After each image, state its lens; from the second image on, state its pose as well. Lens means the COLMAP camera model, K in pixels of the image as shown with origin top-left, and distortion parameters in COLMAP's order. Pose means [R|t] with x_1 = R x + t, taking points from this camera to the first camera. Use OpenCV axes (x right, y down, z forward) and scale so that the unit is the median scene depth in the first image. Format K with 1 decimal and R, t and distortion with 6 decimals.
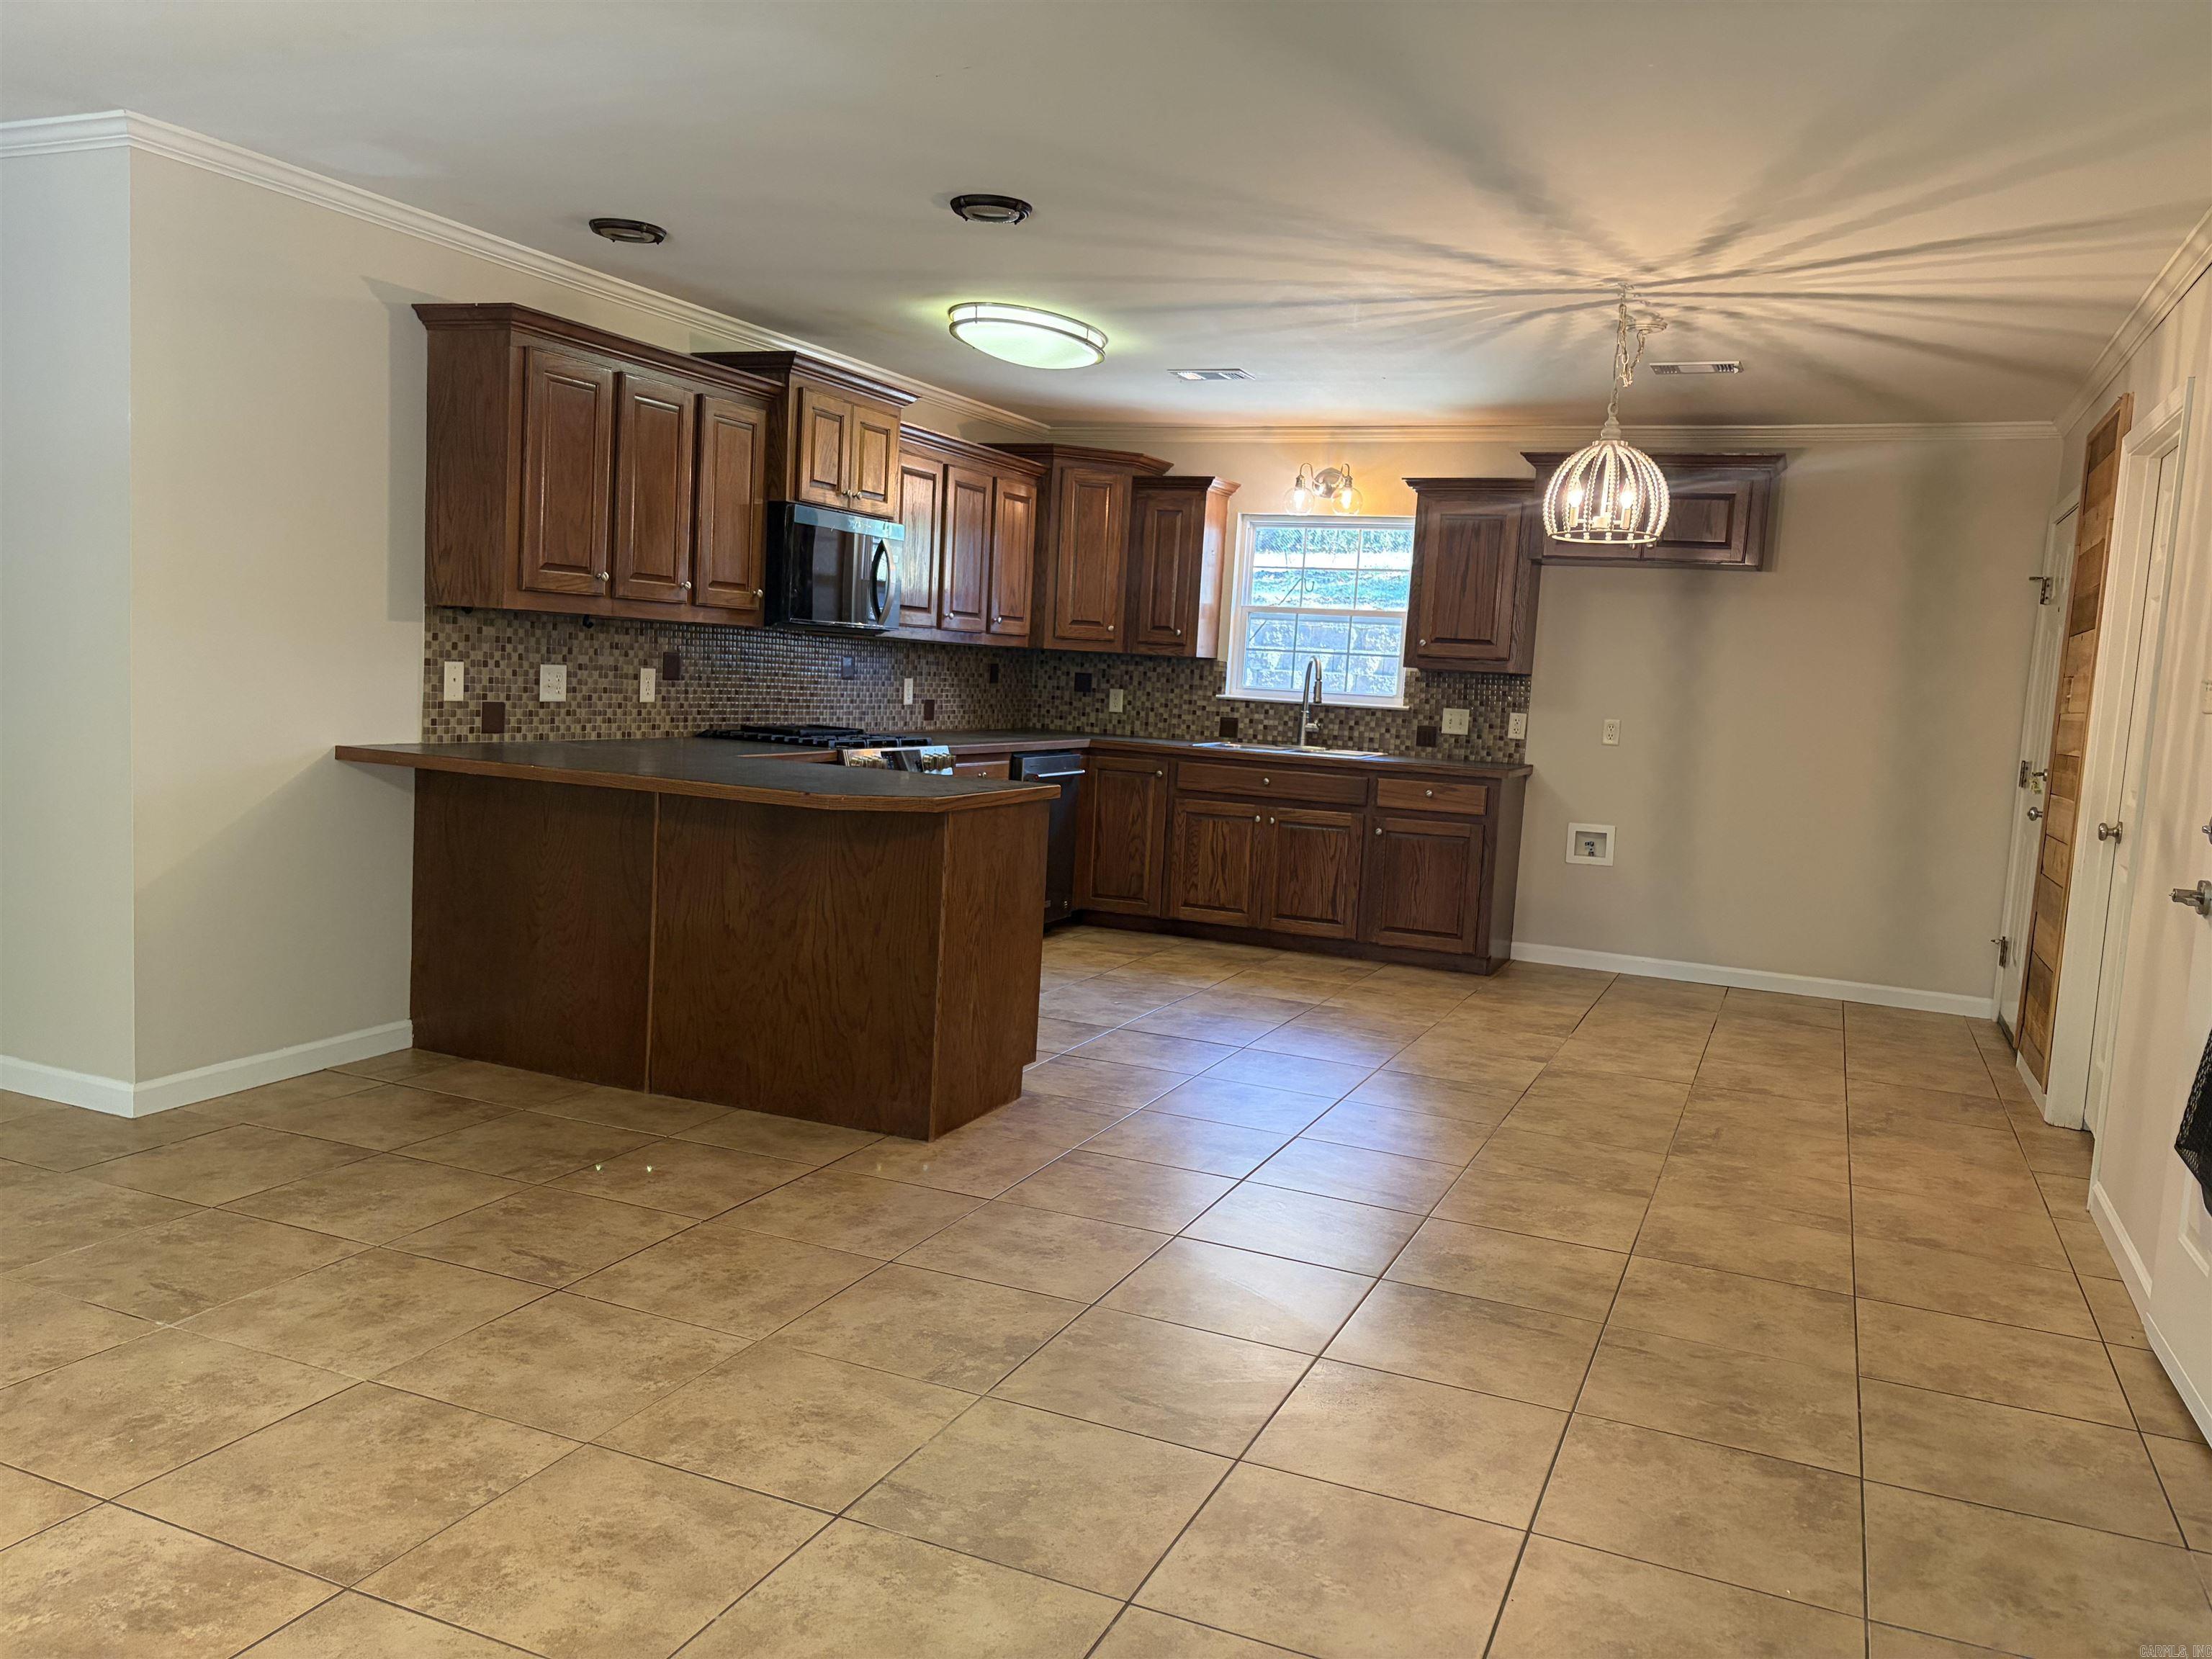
lens RADIAL K [[1674.5, 0, 1102.9], [0, 1674.5, 832.8], [0, 0, 1]] dist [0.006584, 0.002824]
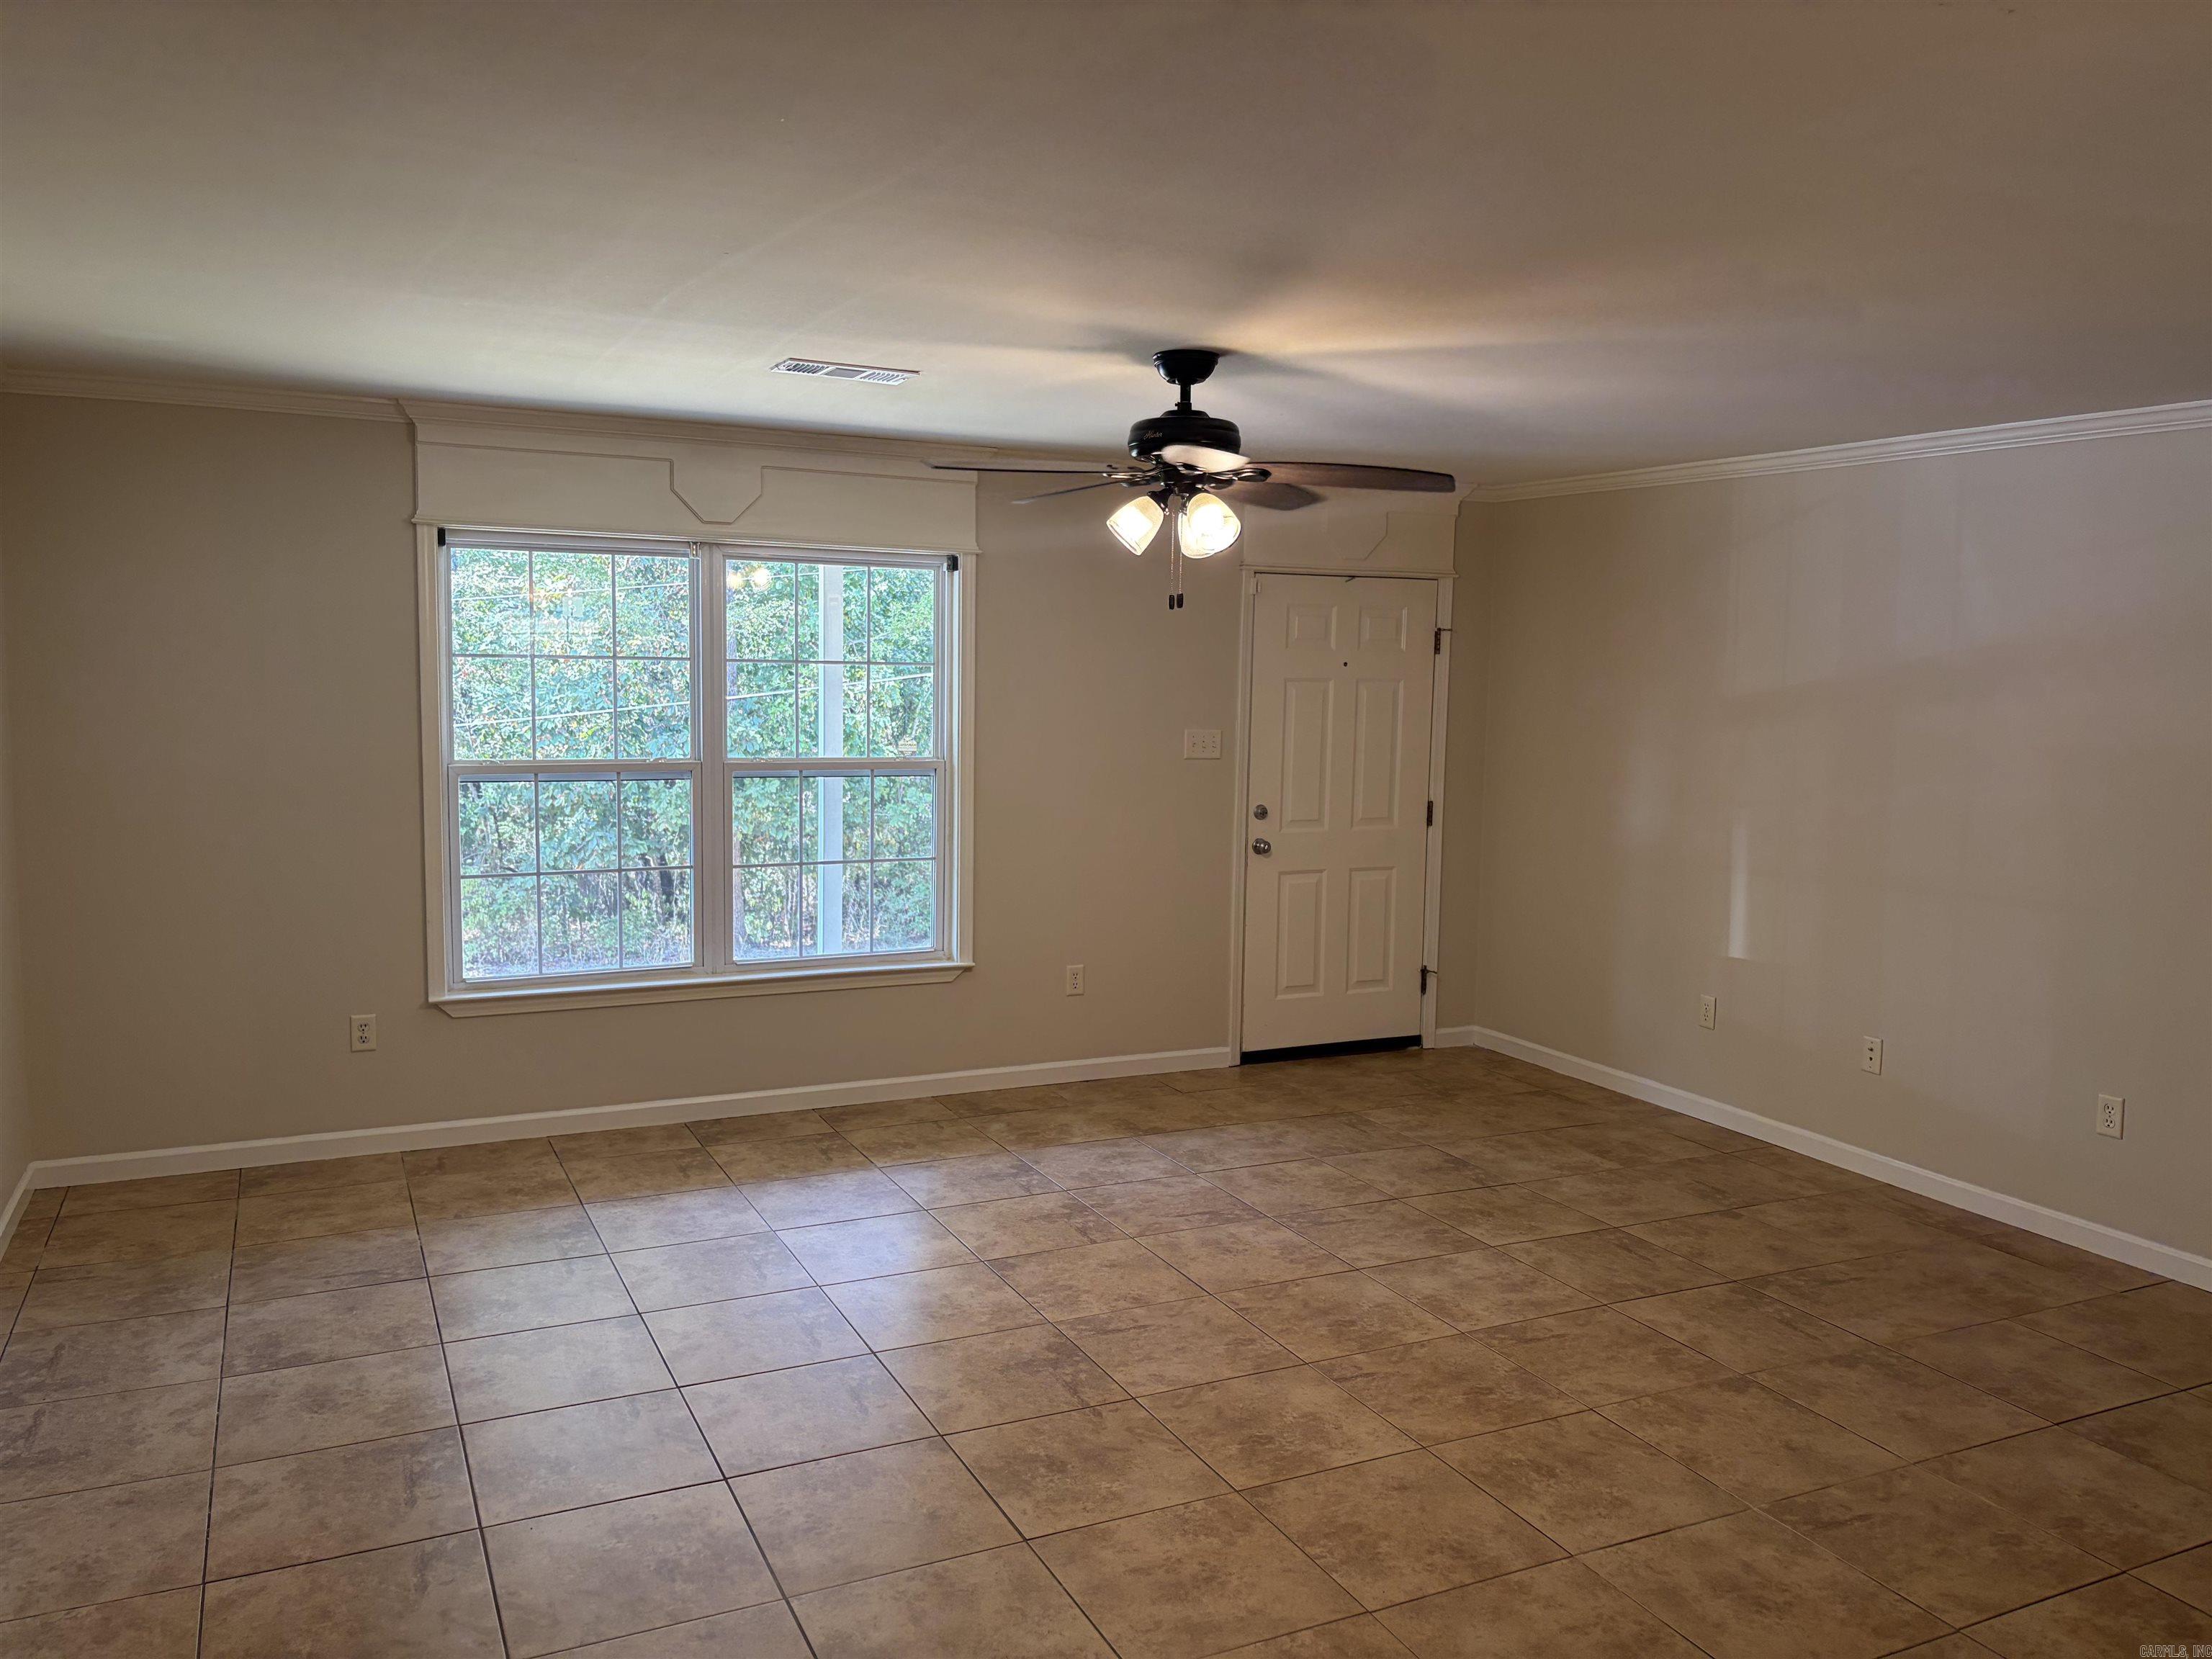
lens RADIAL K [[1674.5, 0, 1104.1], [0, 1674.5, 823.1], [0, 0, 1]] dist [0.006584, 0.002824]
pose [[-0.657771, 0.015221, -0.753064, 0.645317], [-0.129326, 0.982666, 0.132823, -0.283211], [0.742032, 0.184758, -0.644401, 1.475210]]
